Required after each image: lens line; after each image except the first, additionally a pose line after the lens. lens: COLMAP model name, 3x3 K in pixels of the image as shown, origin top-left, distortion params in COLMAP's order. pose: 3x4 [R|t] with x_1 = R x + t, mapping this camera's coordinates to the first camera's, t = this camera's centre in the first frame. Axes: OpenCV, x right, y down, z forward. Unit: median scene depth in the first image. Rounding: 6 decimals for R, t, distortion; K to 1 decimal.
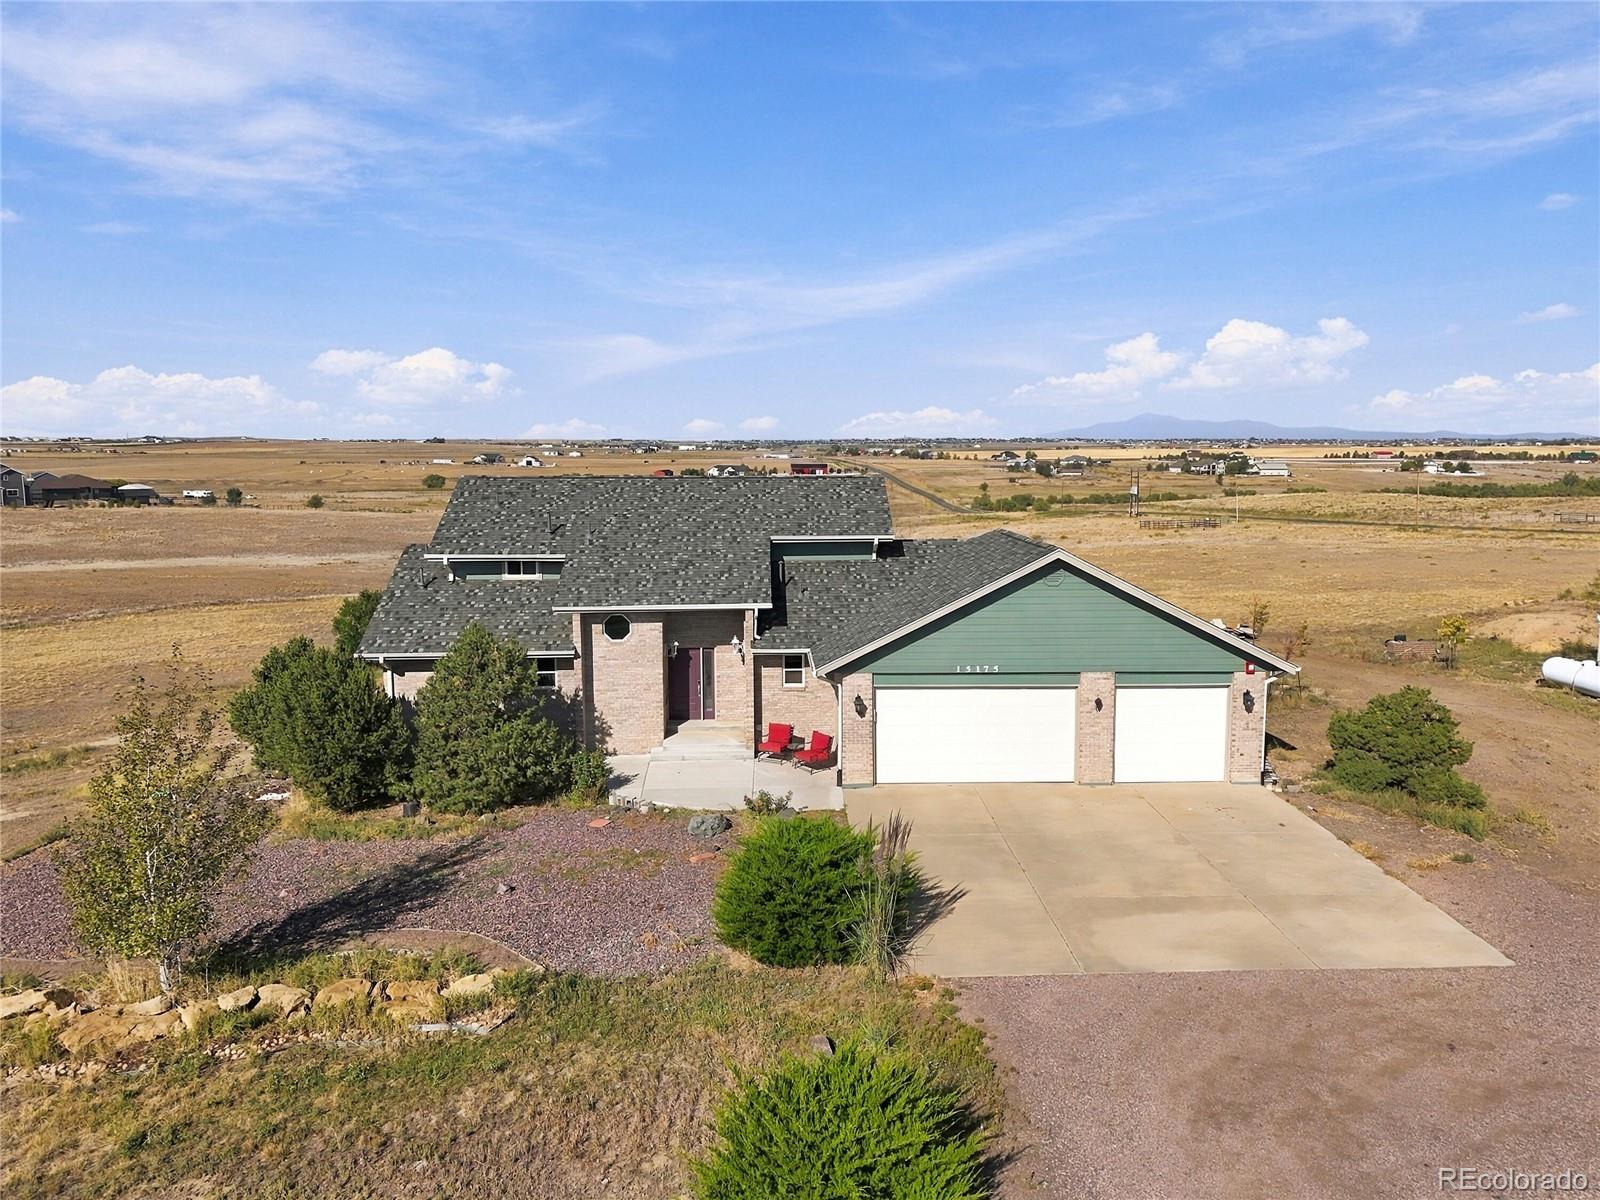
lens RADIAL K [[1203.9, 0, 800.0], [0, 1203.9, 600.0], [0, 0, 1]] dist [0.076455, -0.061681]
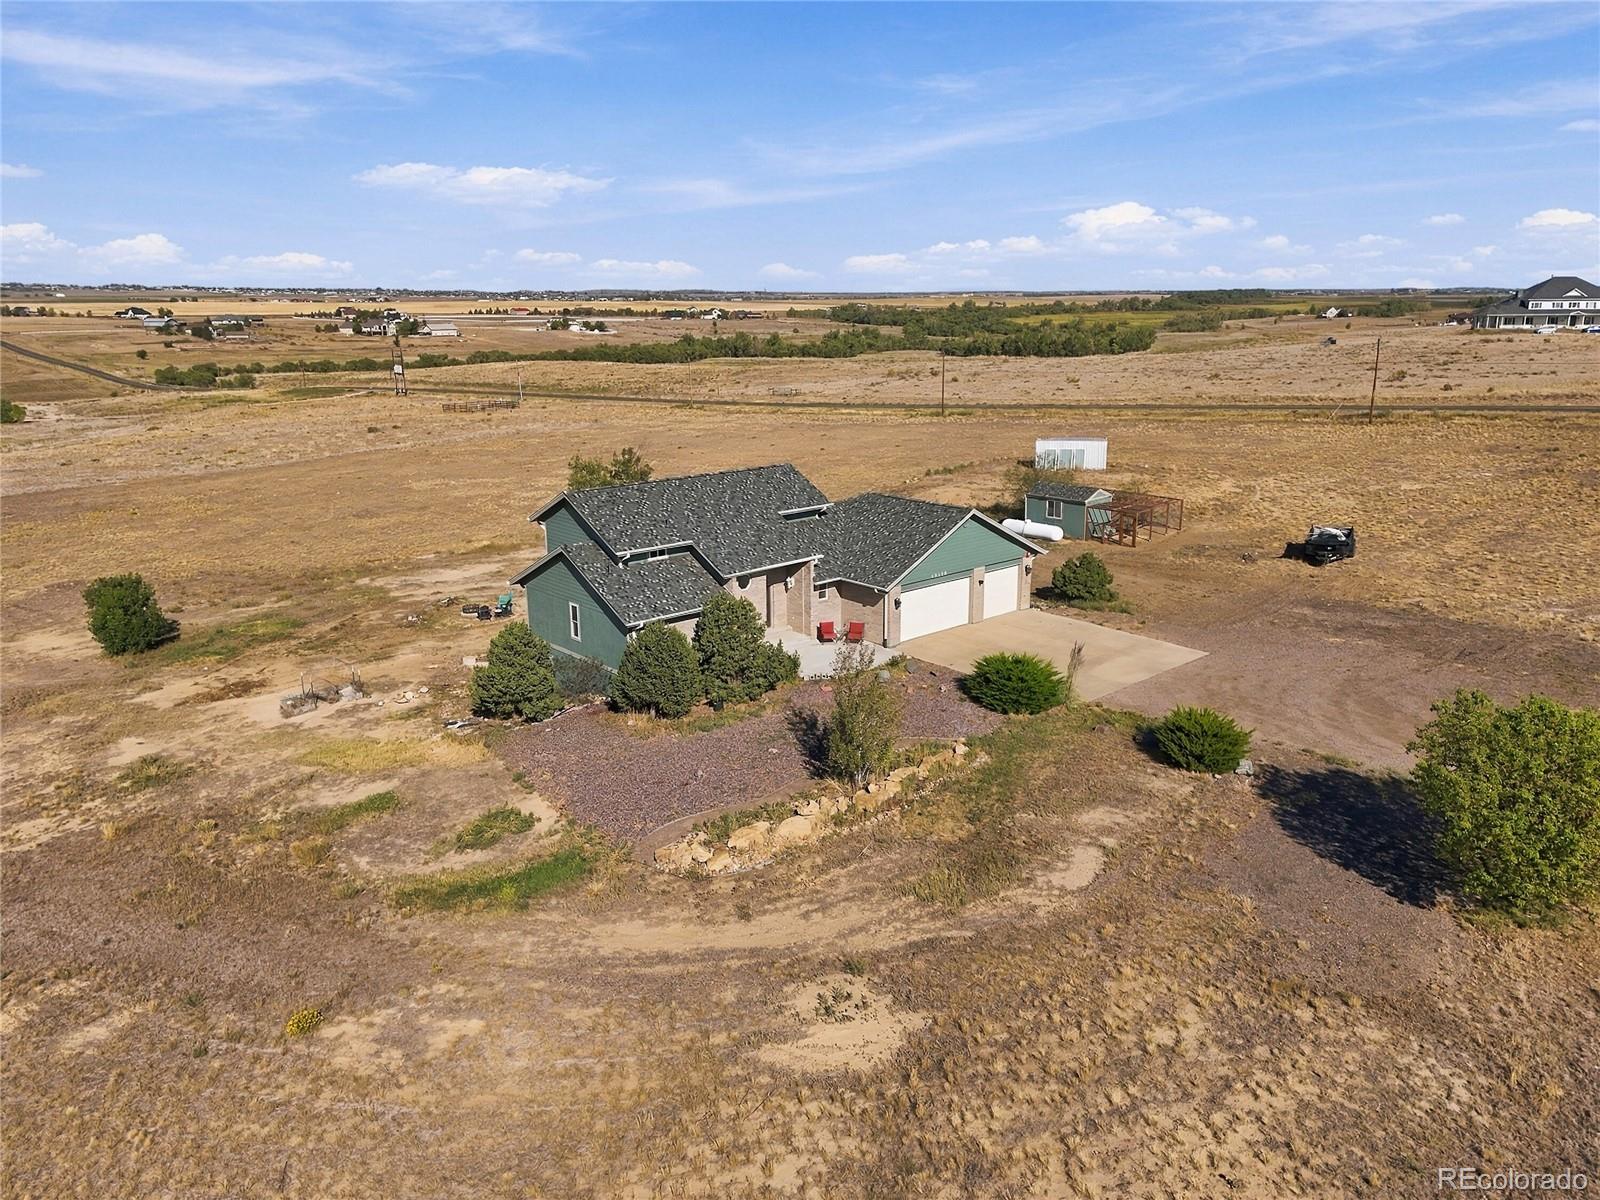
lens RADIAL K [[1203.9, 0, 800.0], [0, 1203.9, 600.0], [0, 0, 1]] dist [0.076455, -0.061681]
pose [[0.766479, -0.162332, 0.621416, -1.205410], [0.084833, 0.984643, 0.152581, -0.211894], [-0.636642, -0.064233, 0.768480, -0.340302]]
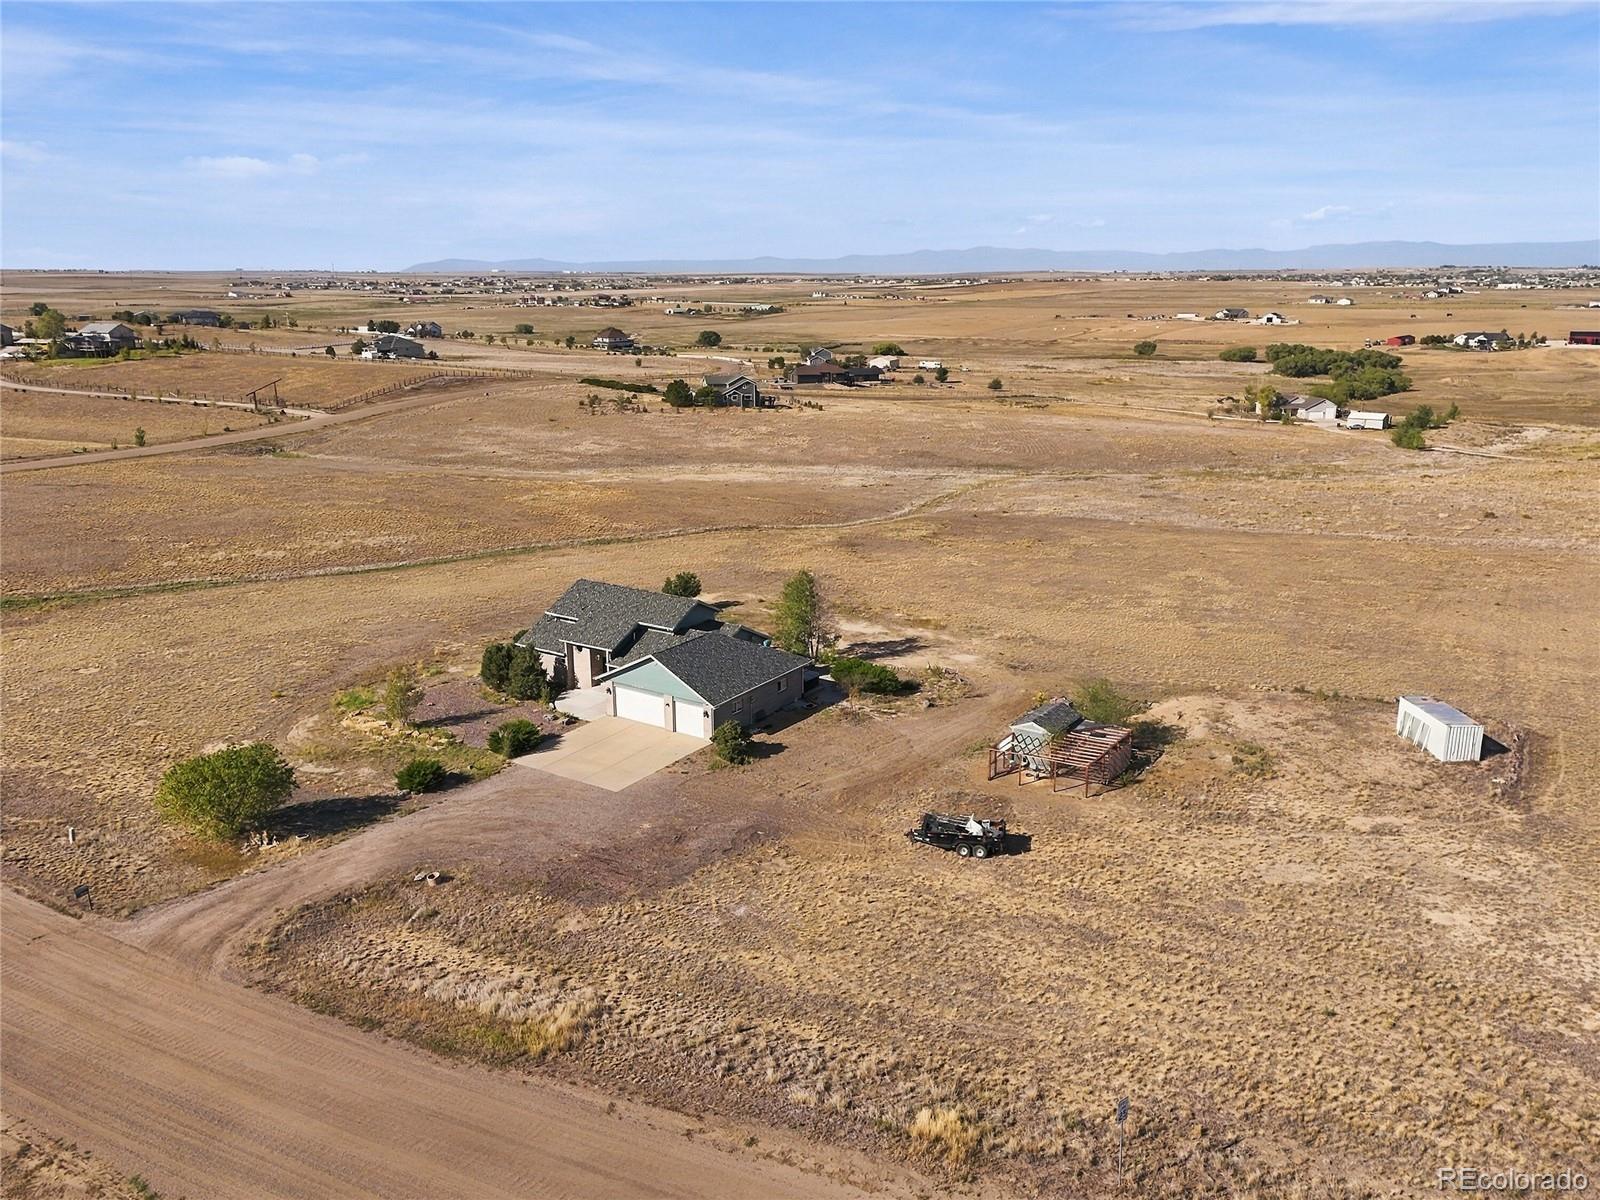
lens RADIAL K [[1203.9, 0, 800.0], [0, 1203.9, 600.0], [0, 0, 1]] dist [0.076455, -0.061681]
pose [[0.806540, 0.153210, -0.570982, 2.149250], [-0.073248, 0.984290, 0.160645, -0.666685], [0.586624, -0.087743, 0.805092, -1.184531]]
